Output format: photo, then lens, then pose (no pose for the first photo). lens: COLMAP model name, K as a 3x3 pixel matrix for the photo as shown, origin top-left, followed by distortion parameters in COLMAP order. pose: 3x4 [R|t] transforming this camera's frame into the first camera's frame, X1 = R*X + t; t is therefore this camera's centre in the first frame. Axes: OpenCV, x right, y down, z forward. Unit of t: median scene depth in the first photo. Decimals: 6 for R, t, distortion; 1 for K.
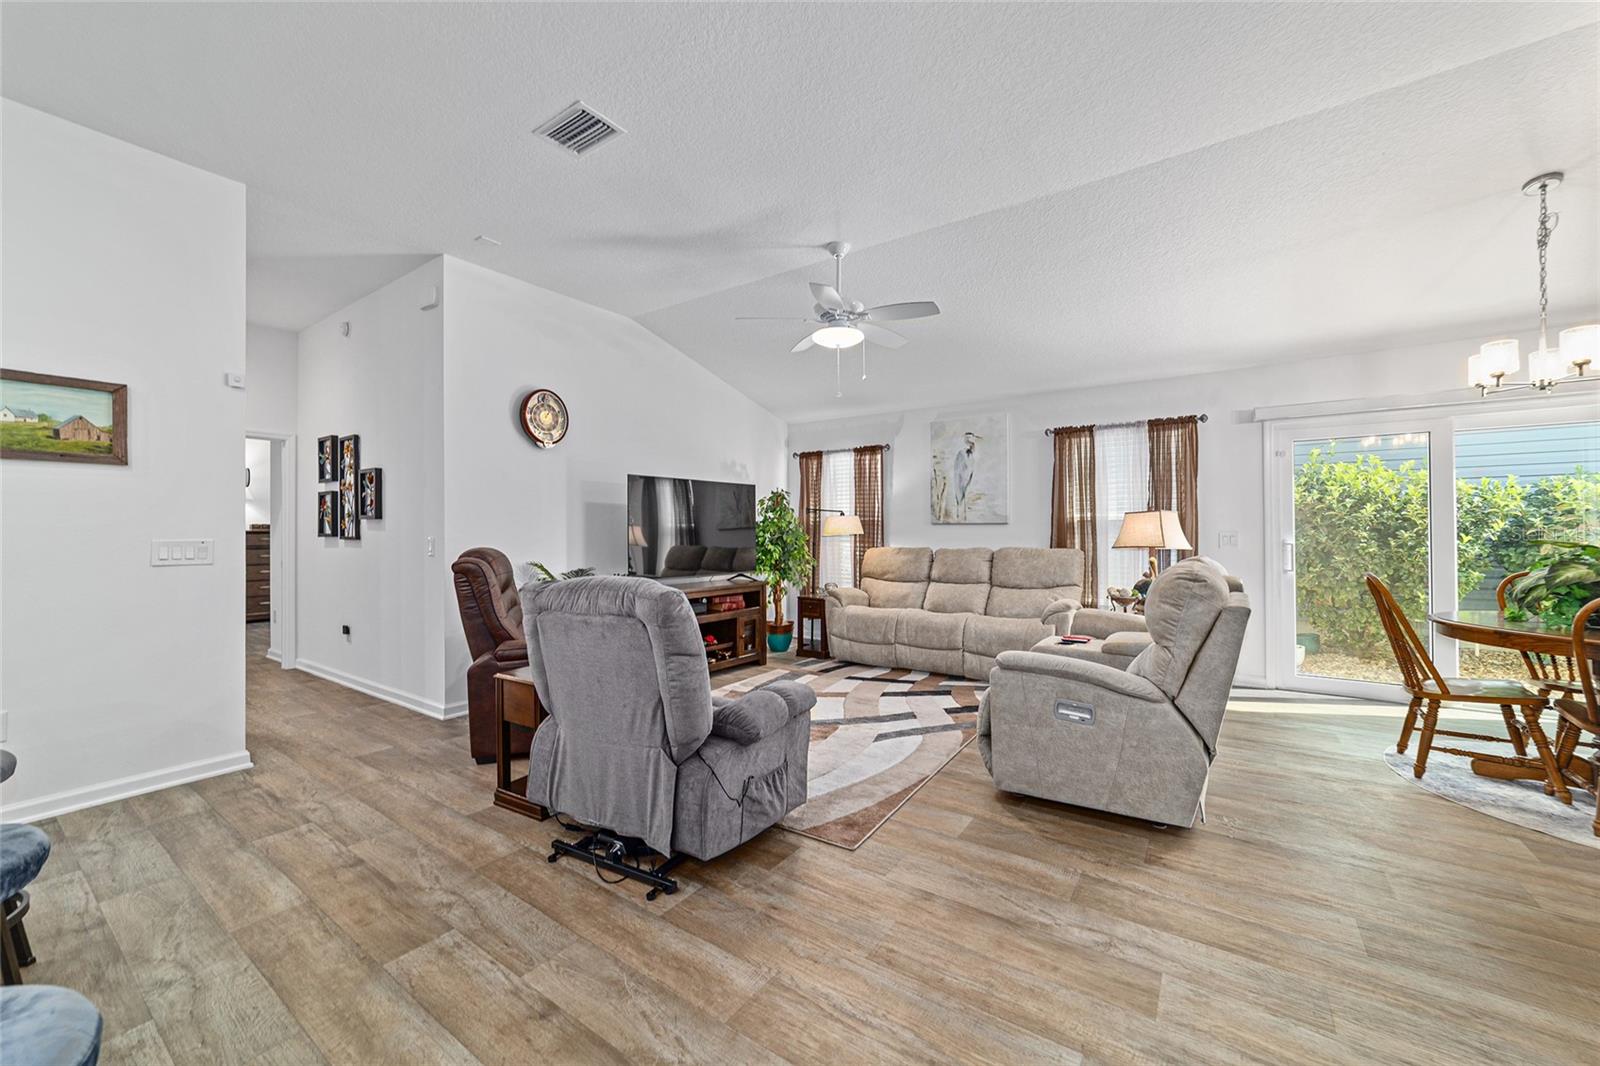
lens RADIAL K [[610.5, 0, 797.9], [0, 610.5, 527.0], [0, 0, 1]] dist [-0.012451, 0.007502]
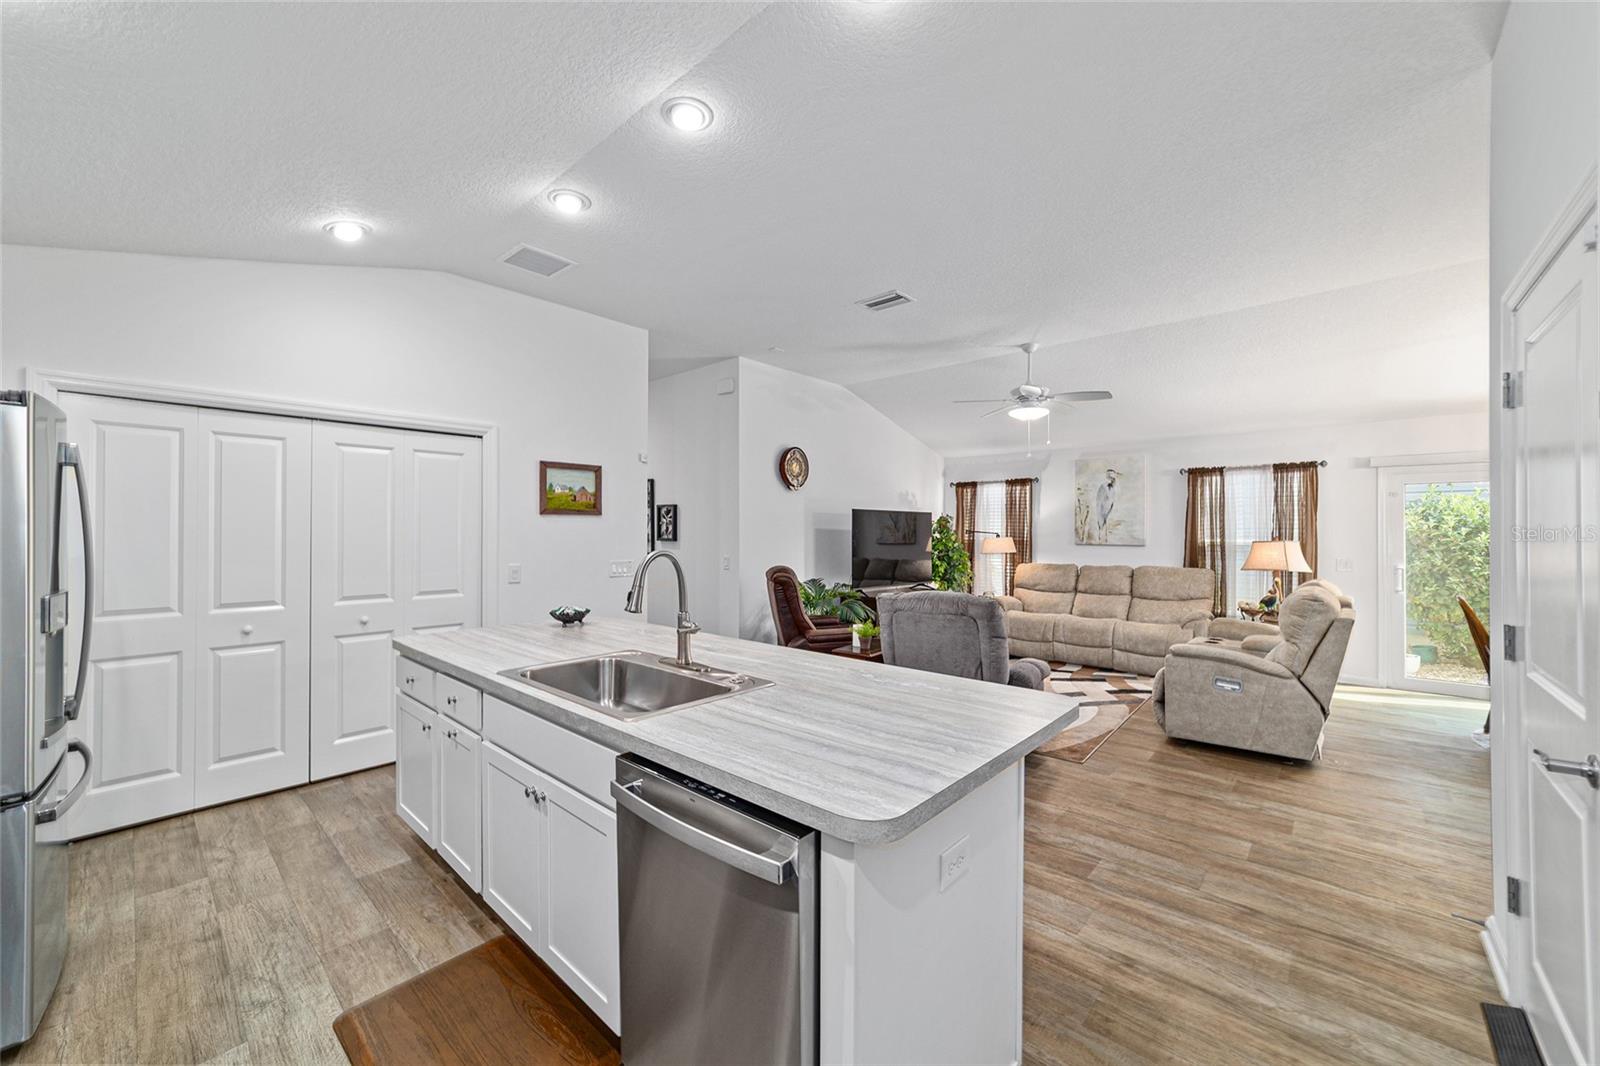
lens RADIAL K [[611.6, 0, 804.4], [0, 611.6, 531.5], [0, 0, 1]] dist [-0.009818, 0.009474]
pose [[0.993240, 0.007818, -0.115814, -0.228675], [-0.007314, 0.999962, 0.004778, -0.042769], [0.115847, -0.003899, 0.993259, -0.344312]]
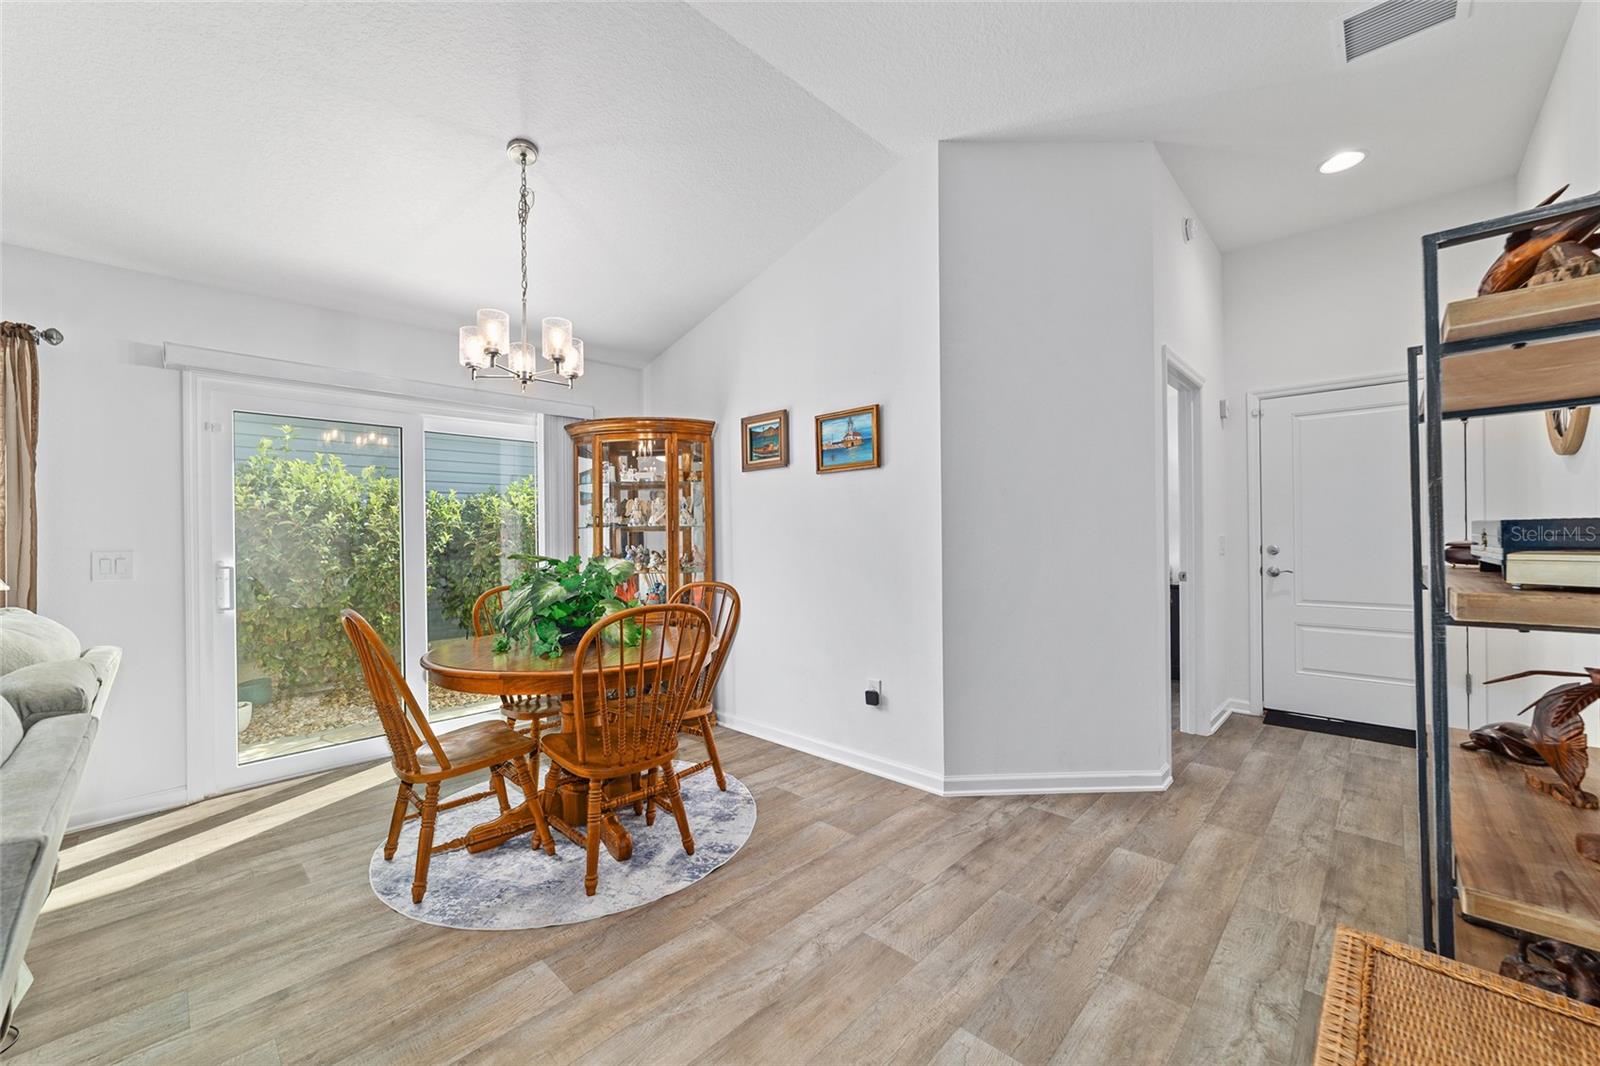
lens RADIAL K [[623.8, 0, 800.0], [0, 623.8, 533.0], [0, 0, 1]] dist [-0.011817, 0.006062]
pose [[0.151250, 0.005265, 0.988481, 0.240352], [0.005813, 0.999964, -0.006215, -0.001454], [-0.988478, 0.006686, 0.151214, 0.287180]]
